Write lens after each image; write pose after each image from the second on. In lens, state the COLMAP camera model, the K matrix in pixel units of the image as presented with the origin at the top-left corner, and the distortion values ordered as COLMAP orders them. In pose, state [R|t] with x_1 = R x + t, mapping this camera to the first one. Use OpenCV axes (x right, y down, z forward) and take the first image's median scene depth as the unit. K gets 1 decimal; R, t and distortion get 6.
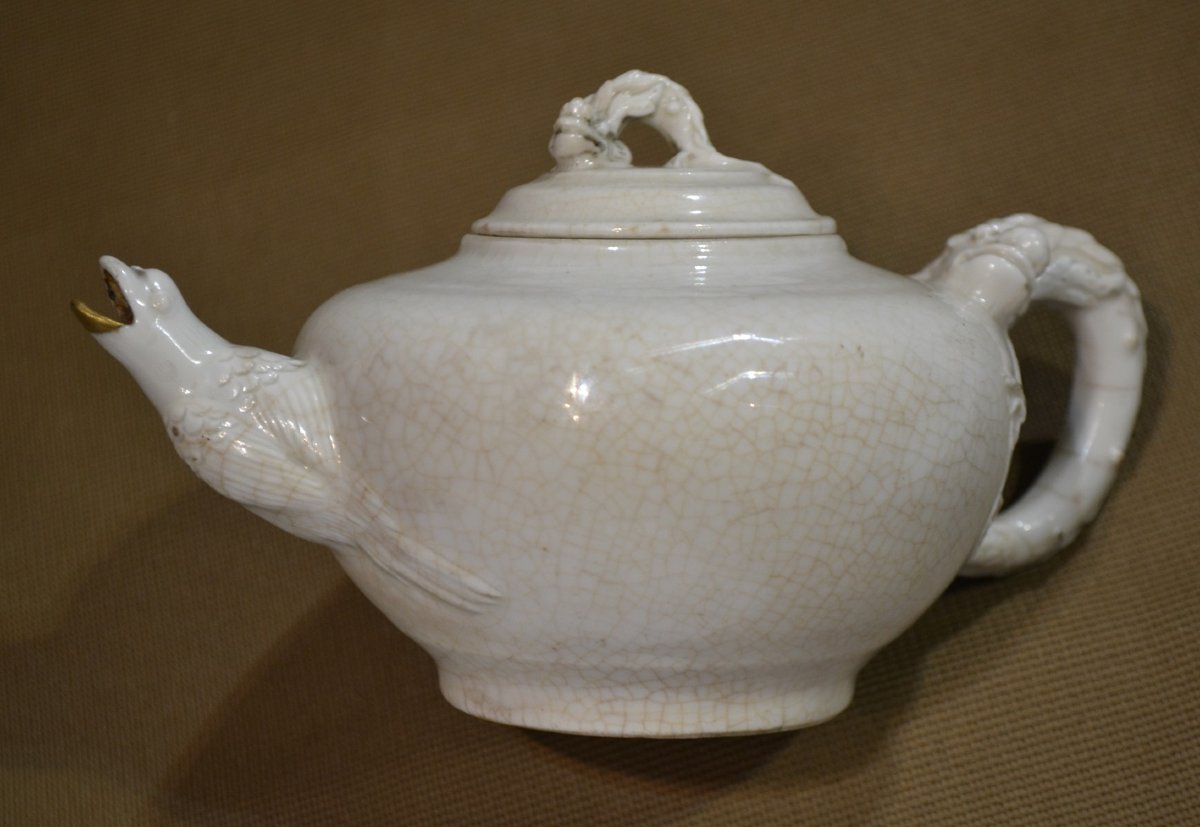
lens RADIAL K [[2691.4, 0, 600.0], [0, 2691.4, 413.5], [0, 0, 1]] dist [0.065532, 0.047386]
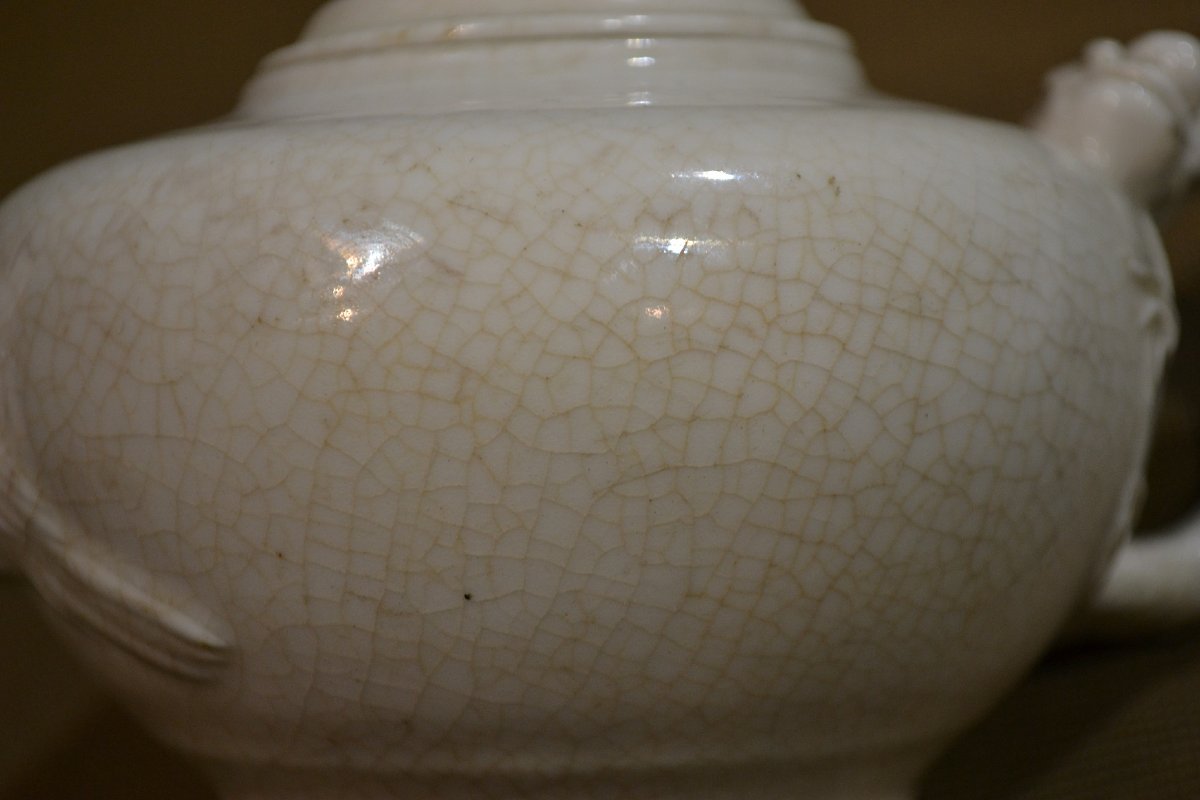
lens RADIAL K [[2661.5, 0, 600.0], [0, 2661.5, 400.0], [0, 0, 1]] dist [0.041141, -0.010614]
pose [[0.991733, -0.034516, -0.123586, 0.113768], [0.023440, 0.995668, -0.089975, 0.068497], [0.126156, 0.086334, 0.988246, 0.448676]]
